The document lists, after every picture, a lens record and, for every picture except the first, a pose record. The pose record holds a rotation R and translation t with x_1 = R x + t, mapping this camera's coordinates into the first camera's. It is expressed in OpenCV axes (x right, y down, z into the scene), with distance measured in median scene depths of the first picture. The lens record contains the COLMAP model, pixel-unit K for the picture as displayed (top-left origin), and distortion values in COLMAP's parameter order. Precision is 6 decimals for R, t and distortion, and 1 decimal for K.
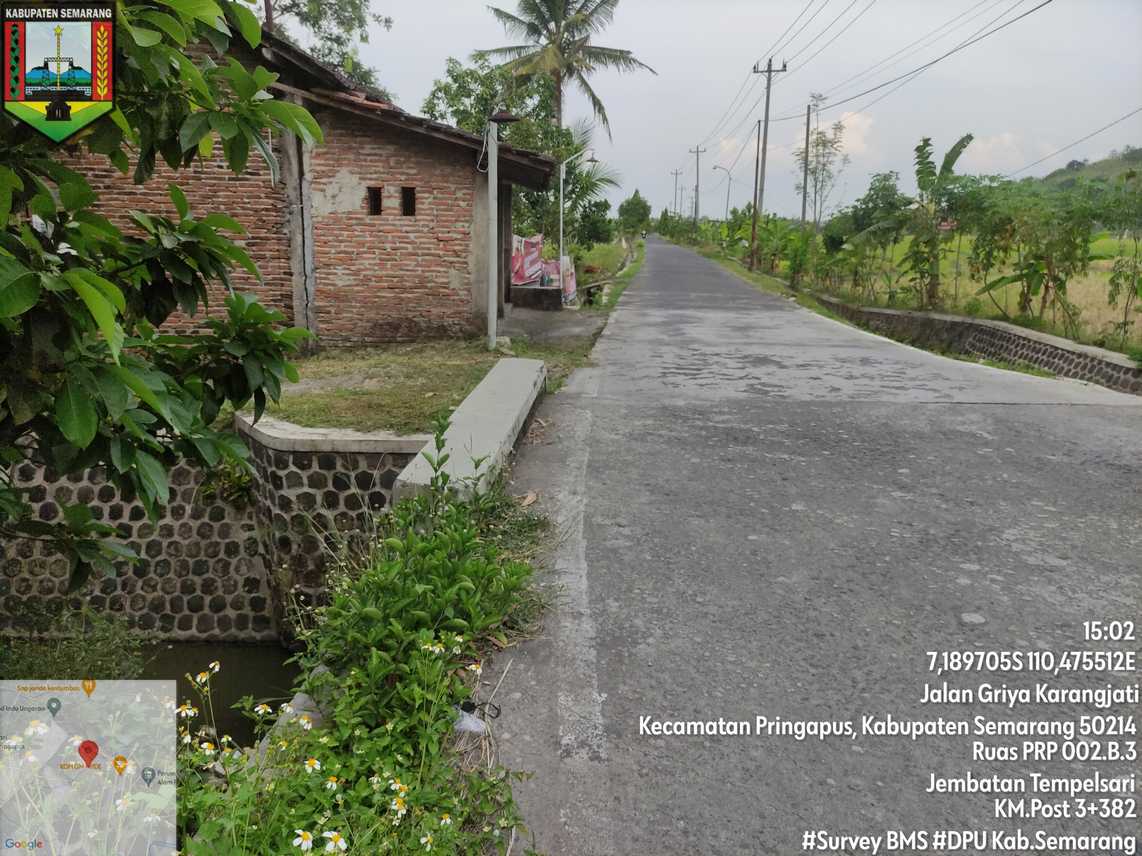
lens RADIAL K [[844.5, 0, 568.2], [0, 844.5, 428.7], [0, 0, 1]] dist [0.049149, -0.053101]
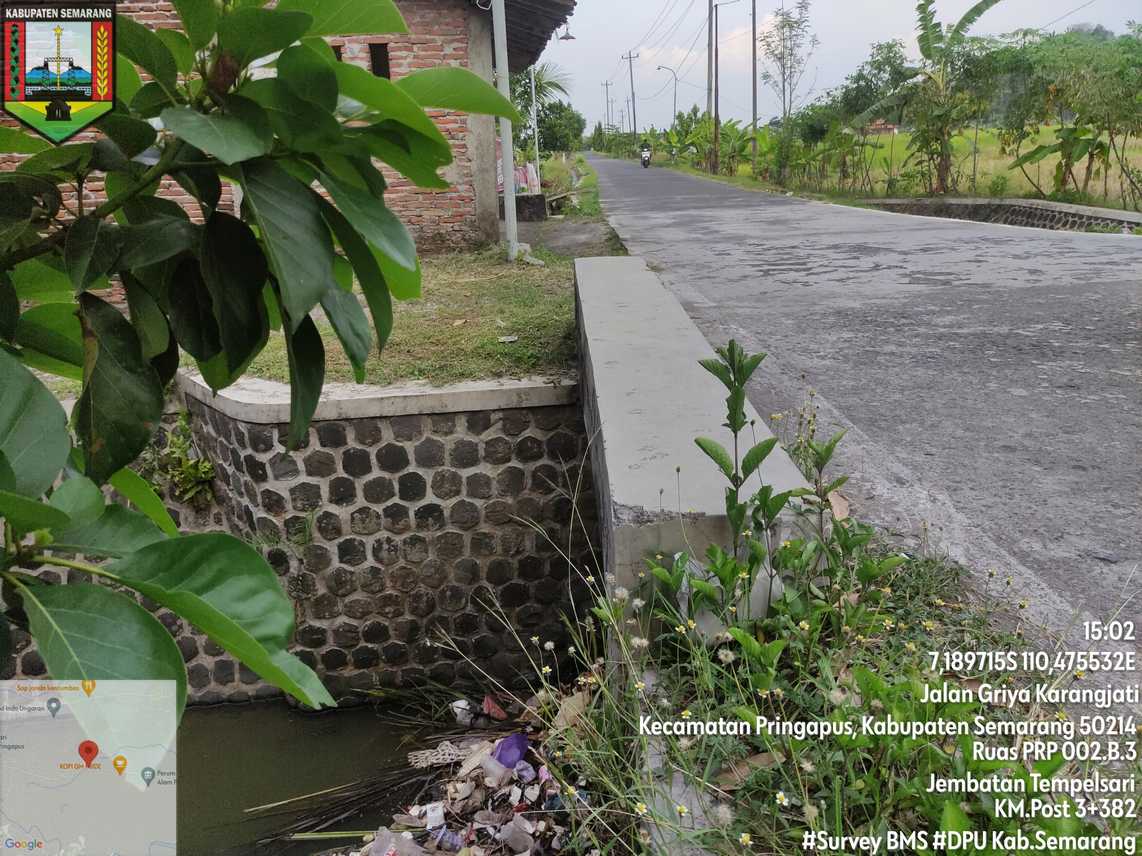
lens RADIAL K [[841.2, 0, 566.8], [0, 841.2, 430.6], [0, 0, 1]] dist [0.047455, -0.041931]
pose [[0.994820, -0.082905, 0.058815, -0.082752], [0.077458, 0.992968, 0.089528, -0.004942], [-0.065824, -0.084509, 0.994246, 0.197901]]
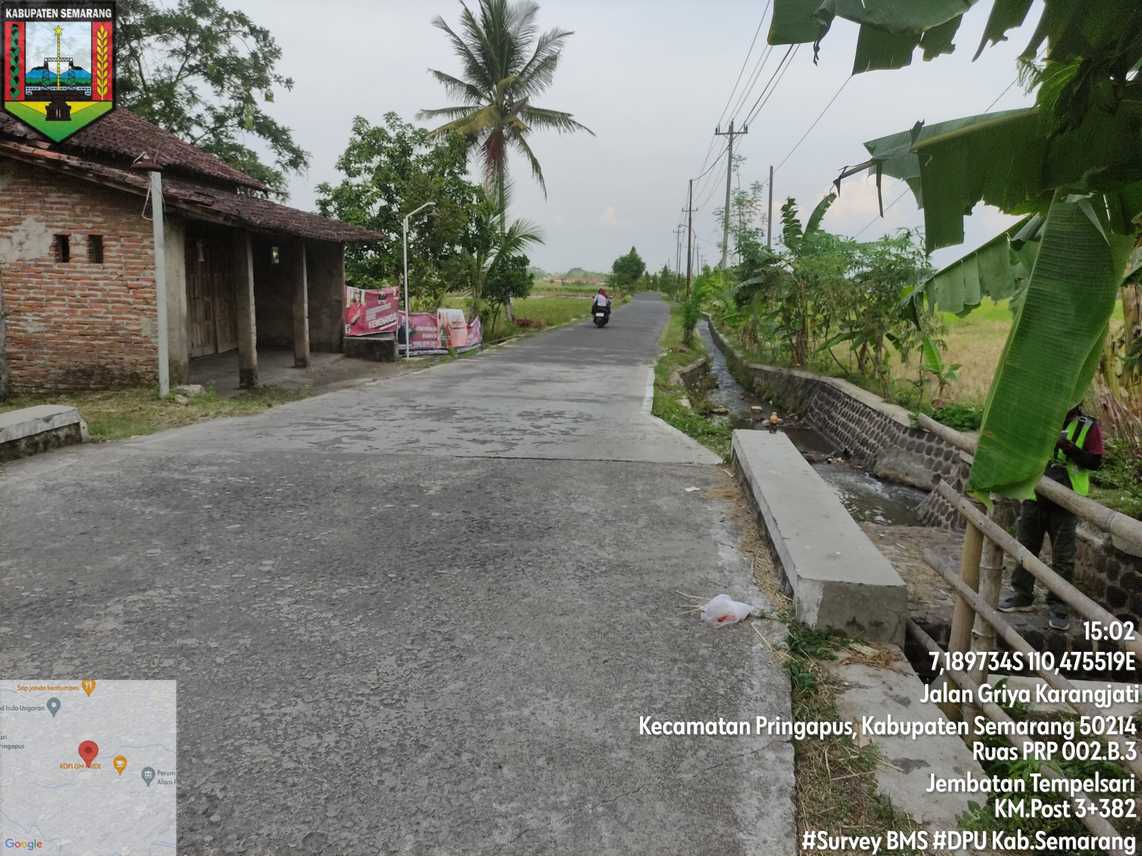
lens RADIAL K [[844.5, 0, 568.2], [0, 844.5, 428.7], [0, 0, 1]] dist [0.049149, -0.053101]
pose [[0.999643, 0.013225, -0.023233, 0.334004], [-0.014673, 0.997887, -0.063296, -0.001959], [0.022347, 0.063614, 0.997724, 0.022907]]
